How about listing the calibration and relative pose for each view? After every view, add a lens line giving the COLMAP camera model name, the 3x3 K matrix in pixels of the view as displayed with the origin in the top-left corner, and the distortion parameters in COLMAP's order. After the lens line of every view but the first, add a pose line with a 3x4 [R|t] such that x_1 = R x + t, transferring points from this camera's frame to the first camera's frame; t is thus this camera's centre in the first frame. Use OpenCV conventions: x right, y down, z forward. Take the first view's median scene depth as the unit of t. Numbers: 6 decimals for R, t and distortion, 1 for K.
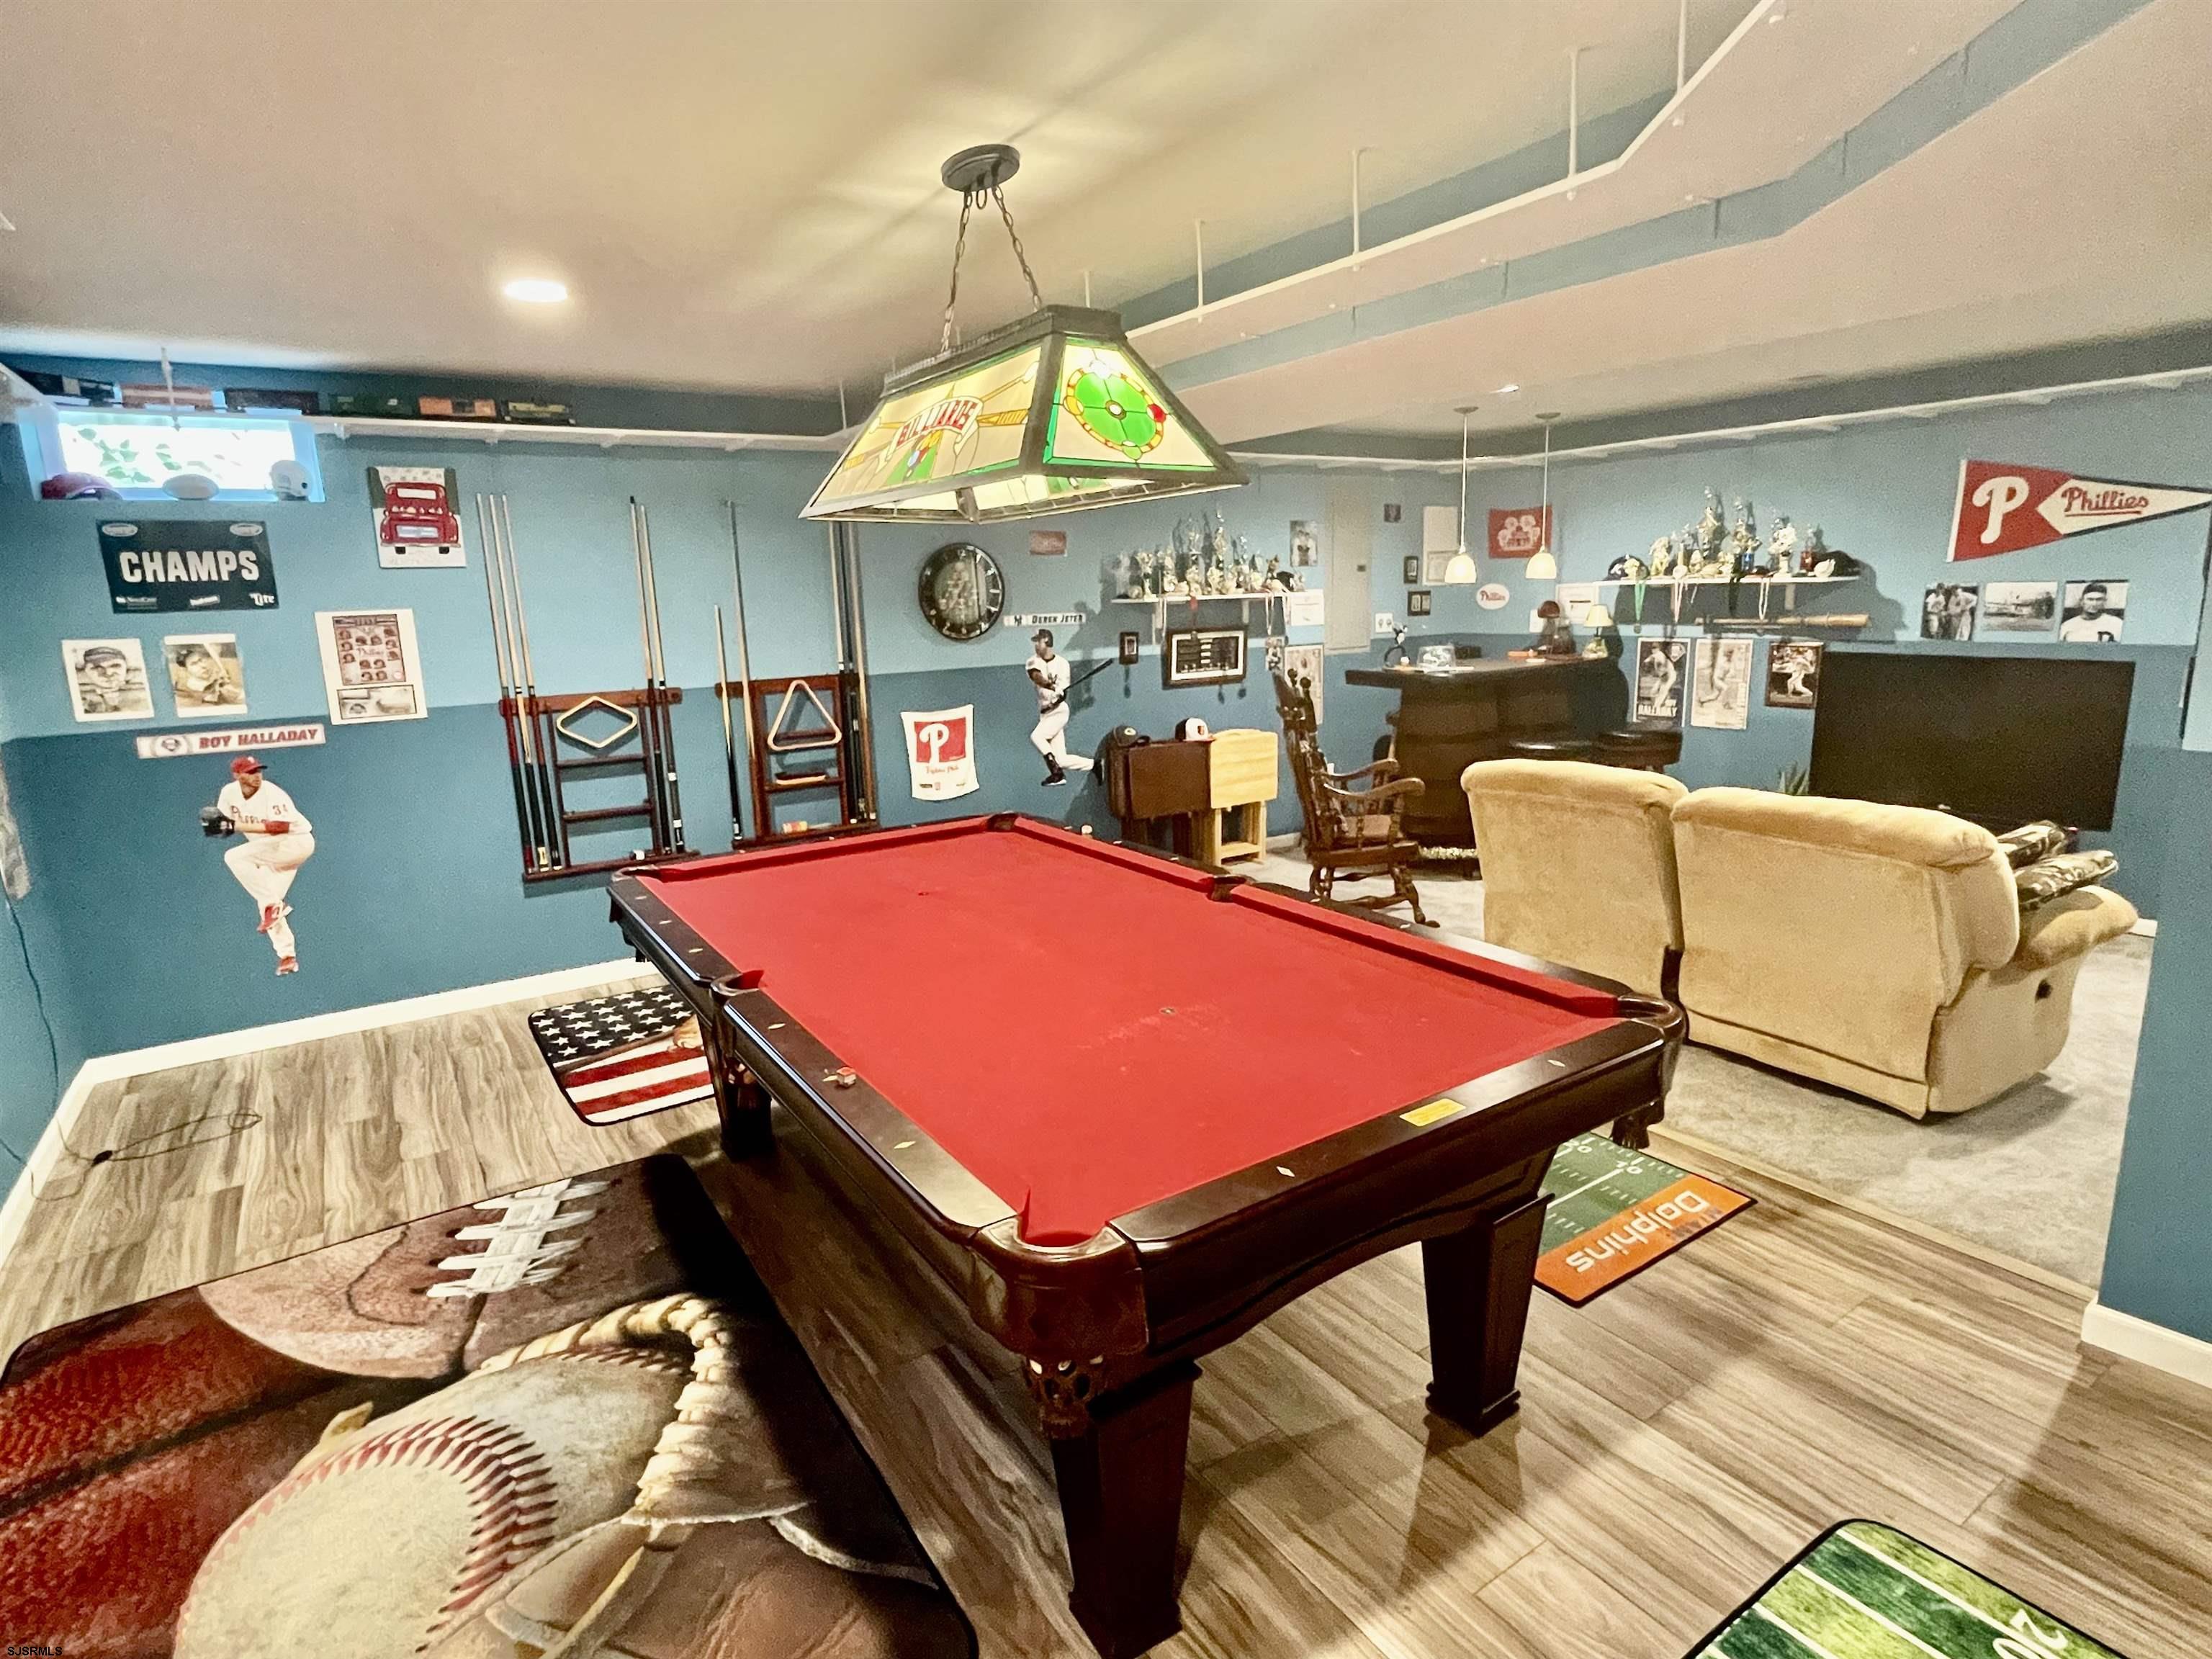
lens RADIAL K [[1146.5, 0, 1106.0], [0, 1146.5, 829.5], [0, 0, 1]] dist [-0.003280, -0.000643]
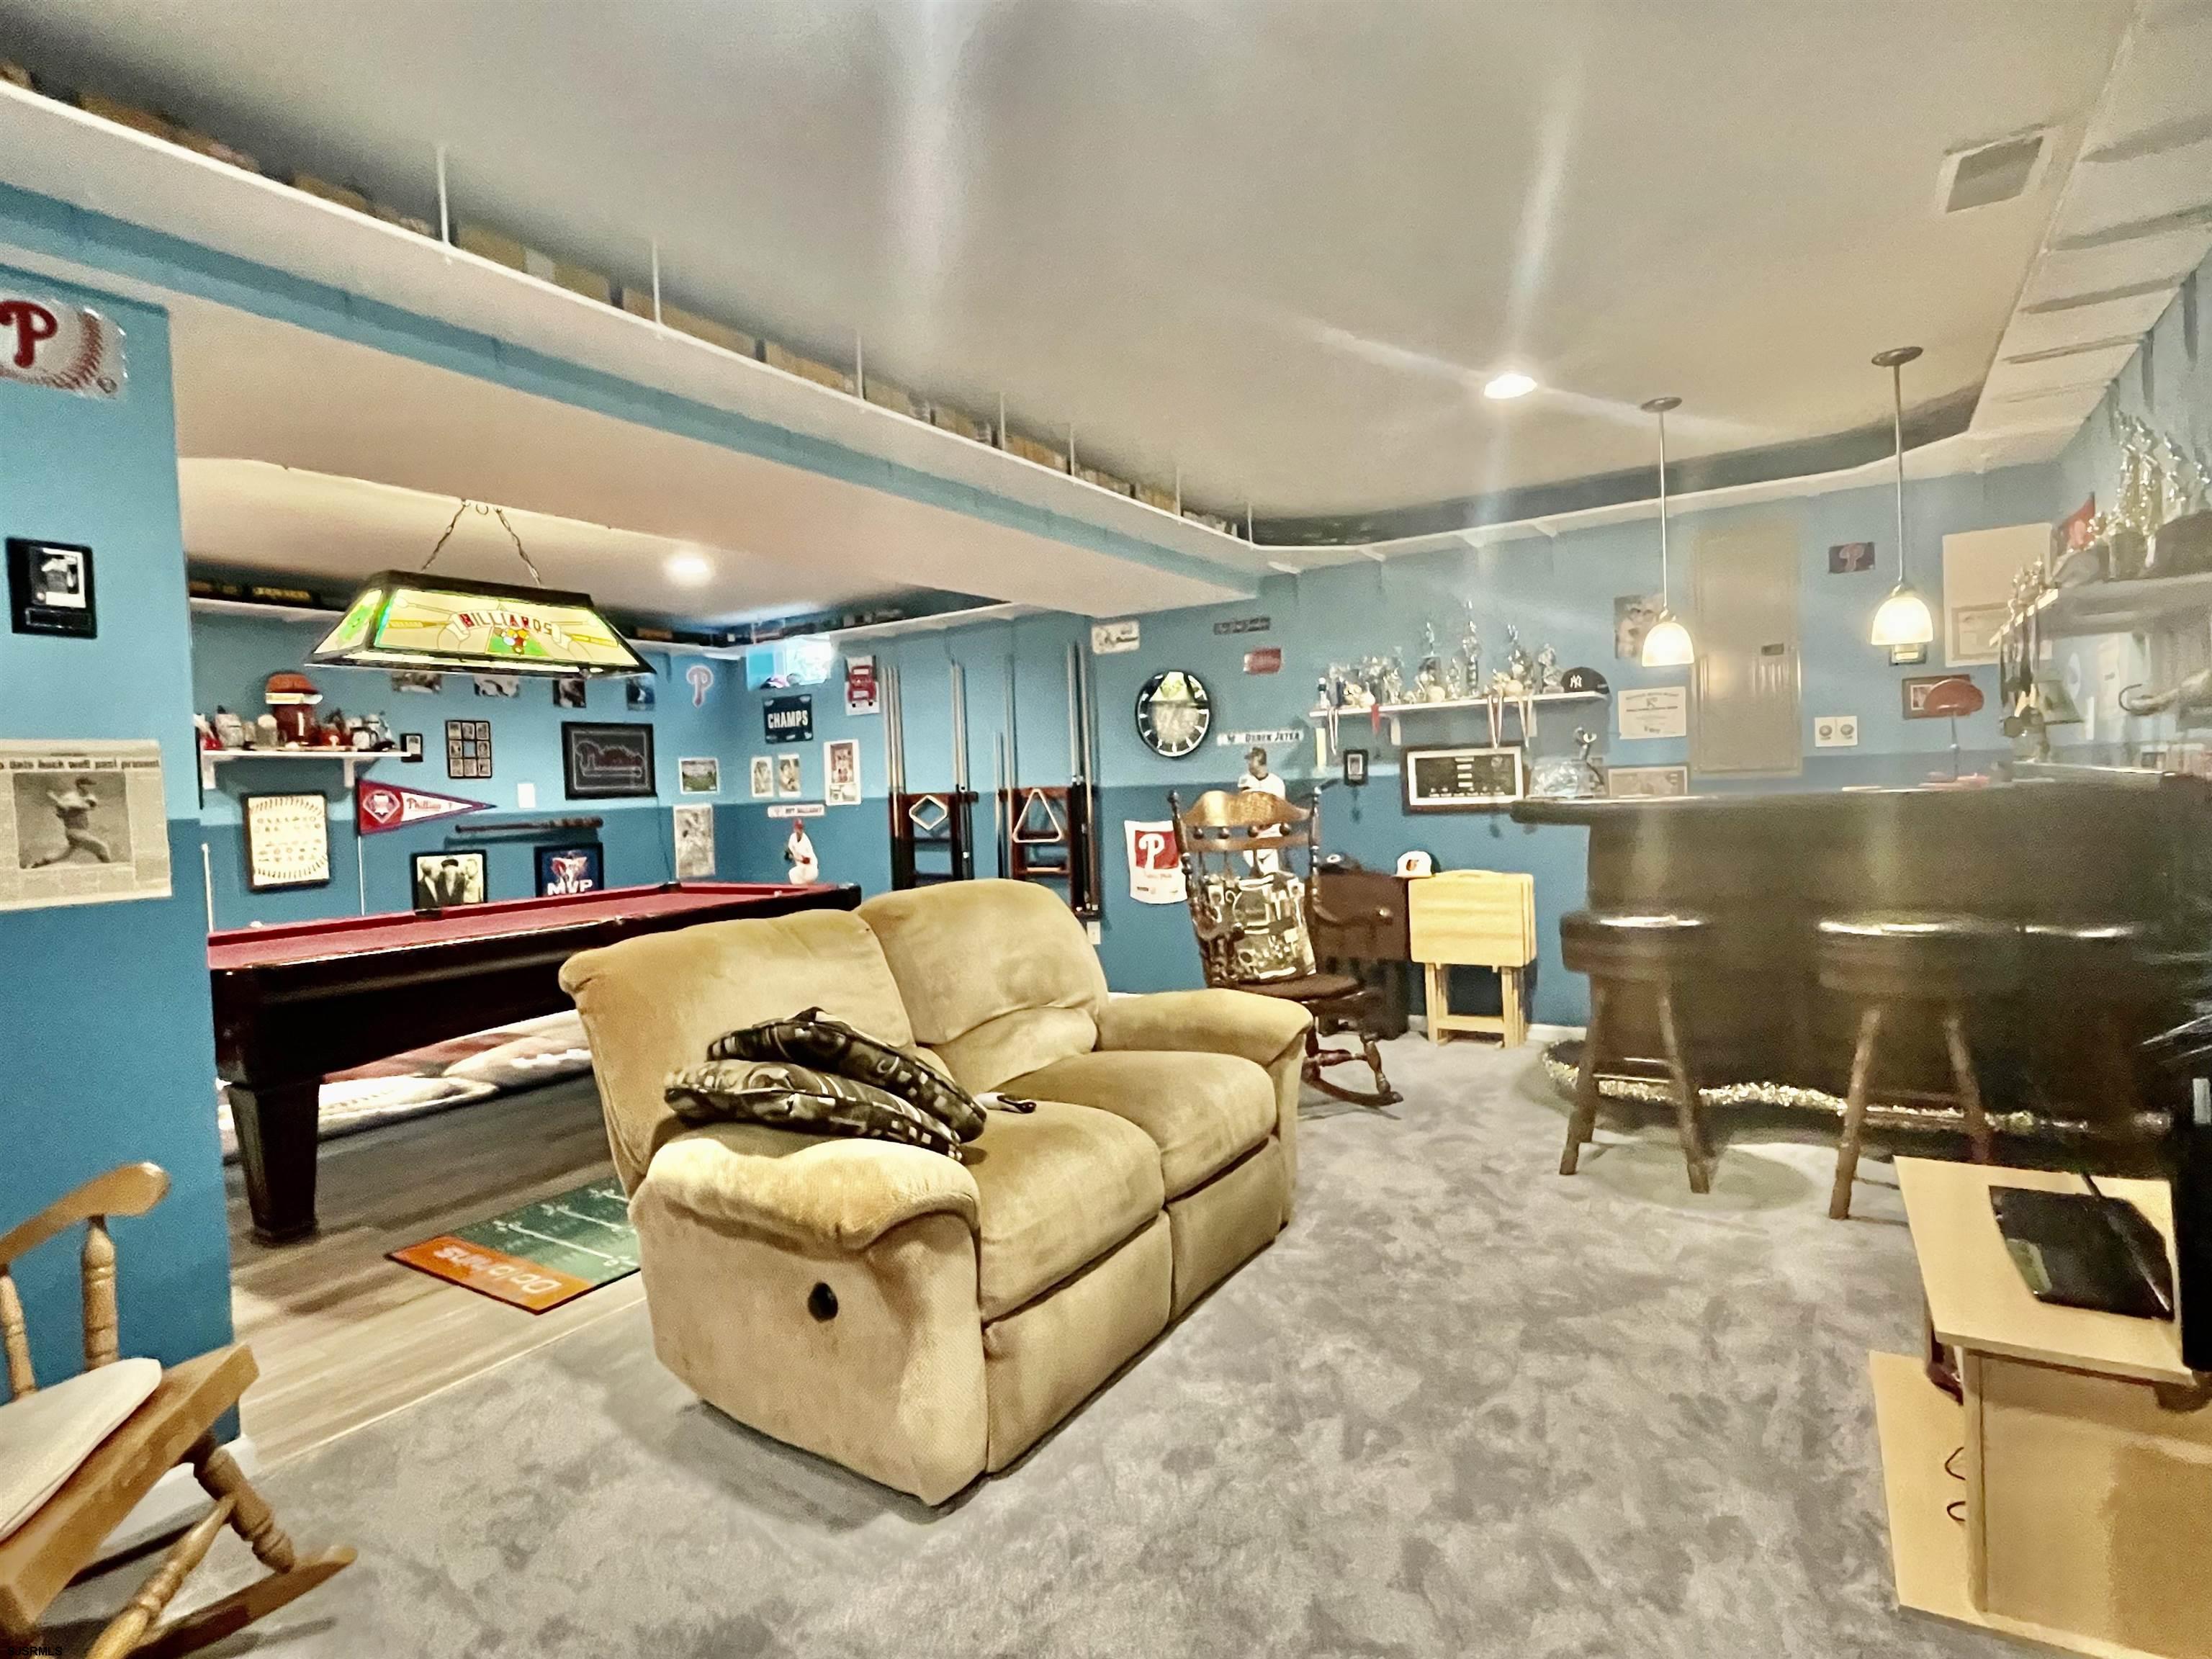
lens RADIAL K [[1146.5, 0, 1106.0], [0, 1146.5, 829.5], [0, 0, 1]] dist [-0.003280, -0.000643]
pose [[0.406398, 0.047210, -0.912476, 0.901864], [-0.160229, 0.986871, -0.020303, -0.071729], [0.899537, 0.154456, 0.408627, 0.550087]]
